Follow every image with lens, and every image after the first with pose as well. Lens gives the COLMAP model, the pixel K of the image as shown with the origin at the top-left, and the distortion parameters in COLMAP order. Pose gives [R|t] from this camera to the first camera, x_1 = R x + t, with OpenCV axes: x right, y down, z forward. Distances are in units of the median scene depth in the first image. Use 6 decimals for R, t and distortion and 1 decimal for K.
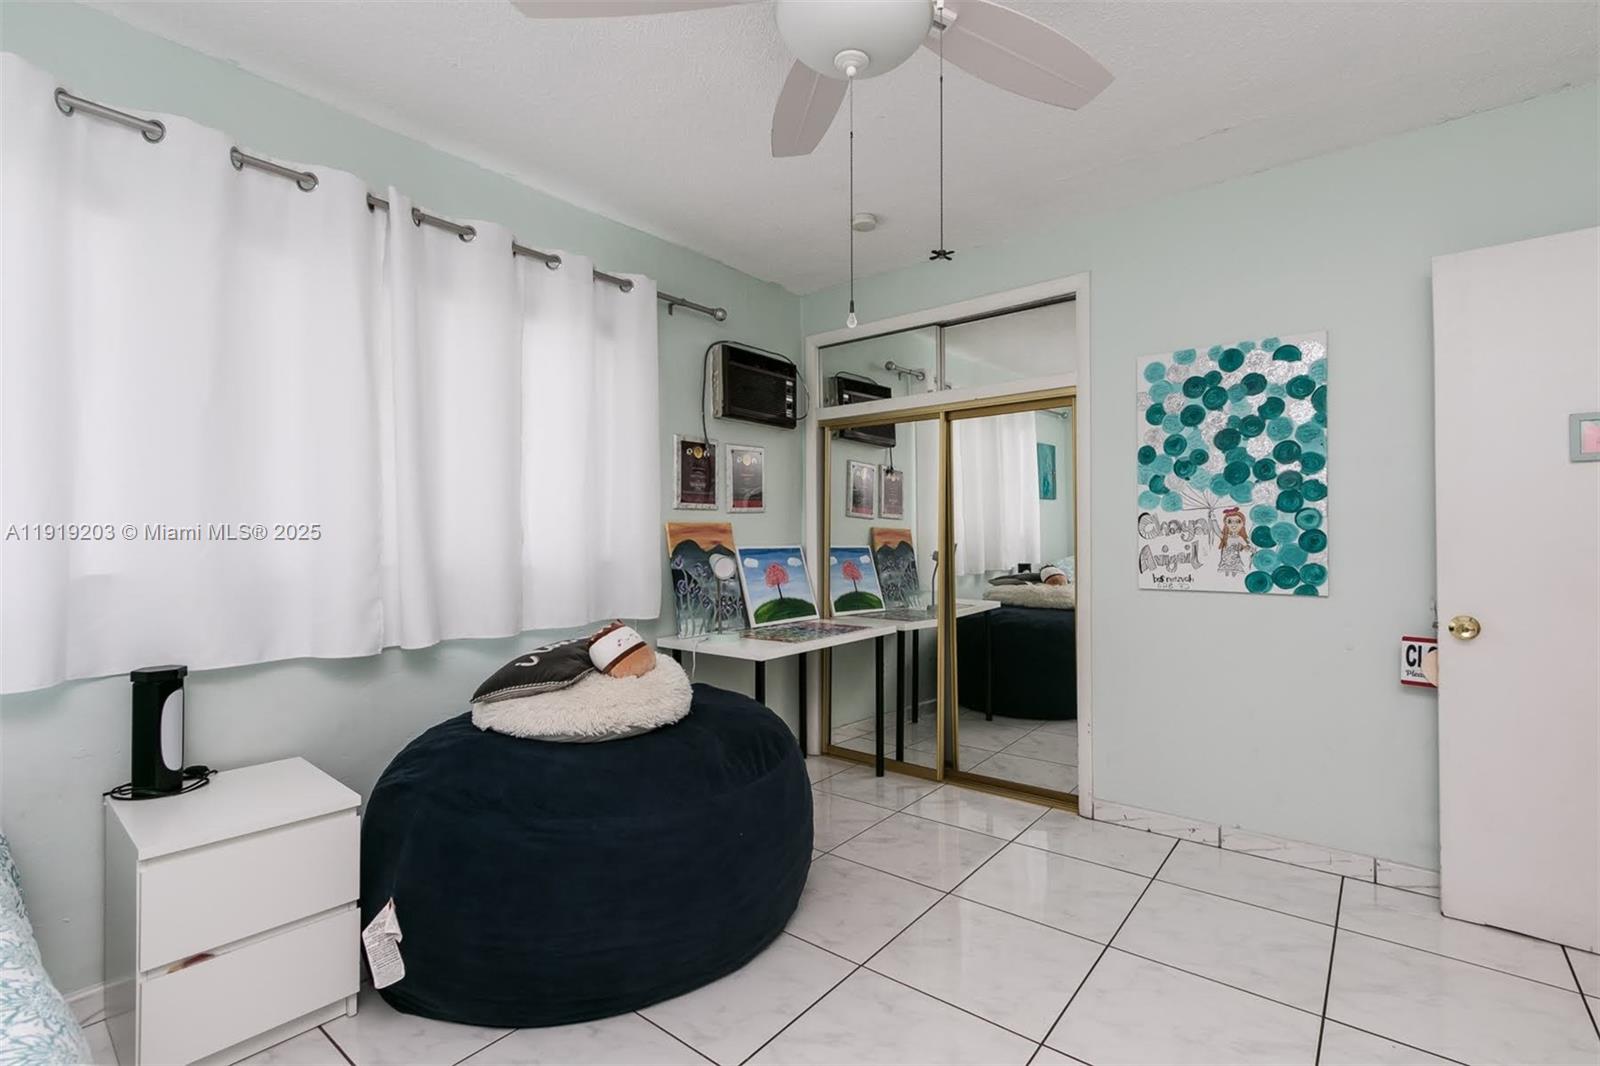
lens RADIAL K [[738.8, 0, 811.1], [0, 738.8, 534.9], [0, 0, 1]] dist [0.009075, -0.002190]
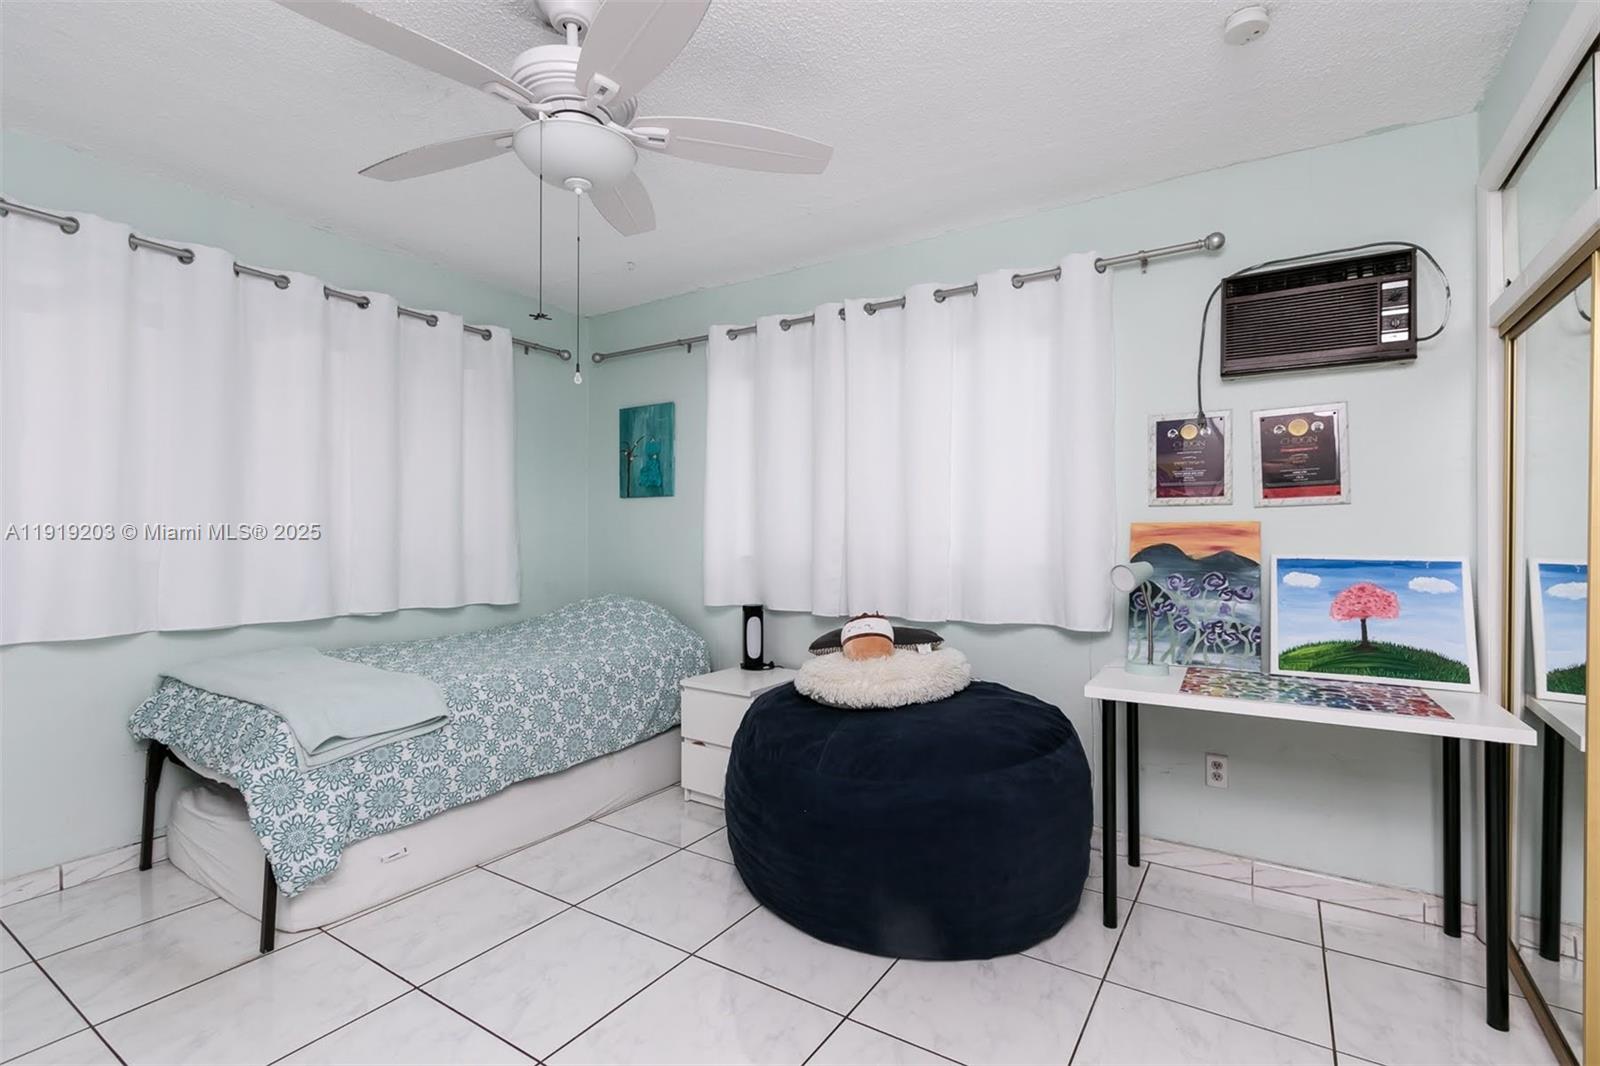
lens RADIAL K [[738.8, 0, 810.2], [0, 738.8, 529.0], [0, 0, 1]] dist [0.009075, -0.002190]
pose [[0.090983, -0.004374, -0.995843, 0.583348], [0.000398, 0.999990, -0.004356, -0.005795], [0.995852, 0.000000, 0.090984, 0.527587]]
